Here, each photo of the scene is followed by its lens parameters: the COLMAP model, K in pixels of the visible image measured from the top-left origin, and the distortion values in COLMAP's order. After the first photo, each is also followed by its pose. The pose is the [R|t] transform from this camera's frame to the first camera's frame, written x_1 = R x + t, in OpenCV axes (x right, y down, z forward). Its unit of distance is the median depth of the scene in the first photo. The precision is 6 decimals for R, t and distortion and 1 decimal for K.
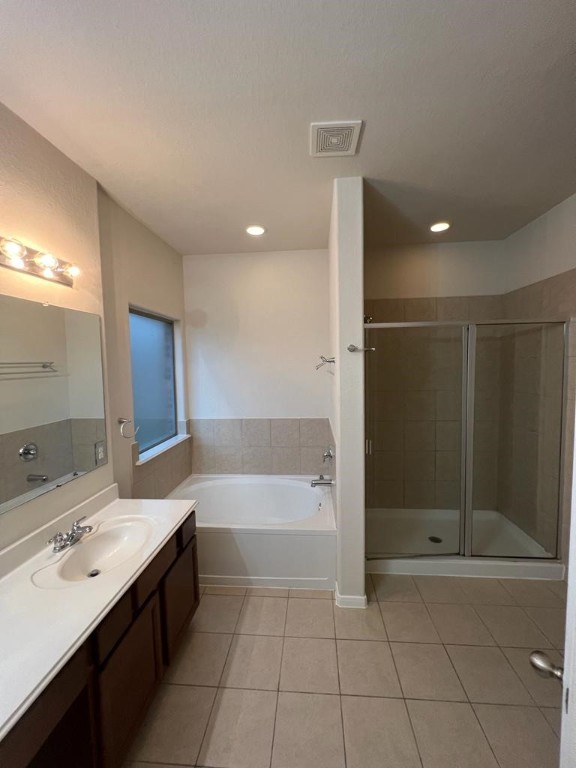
lens RADIAL K [[306.8, 0, 289.5], [0, 306.8, 387.2], [0, 0, 1]] dist [0.000153, 0.000272]
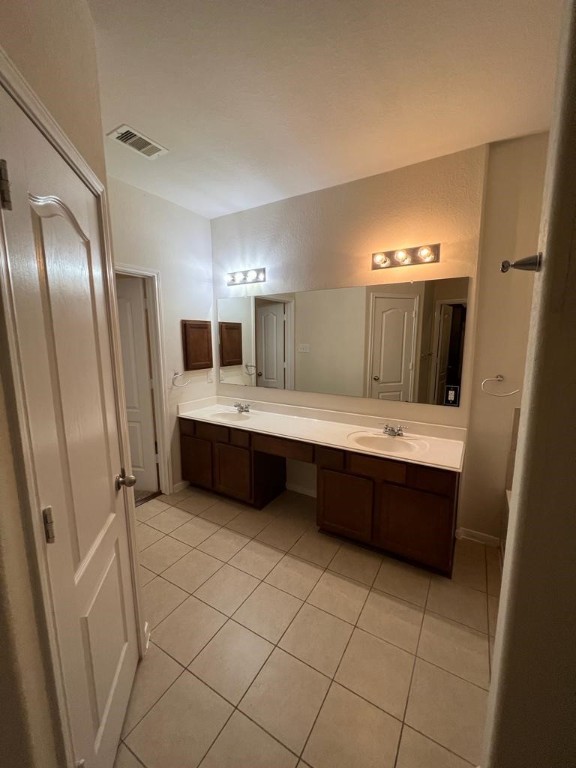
lens RADIAL K [[306.8, 0, 287.7], [0, 306.8, 382.6], [0, 0, 1]] dist [0.000153, 0.000272]
pose [[-0.457402, 0.152154, -0.876146, 0.755642], [-0.041234, 0.980565, 0.191815, -0.041571], [0.888304, 0.123863, -0.442238, 0.988679]]
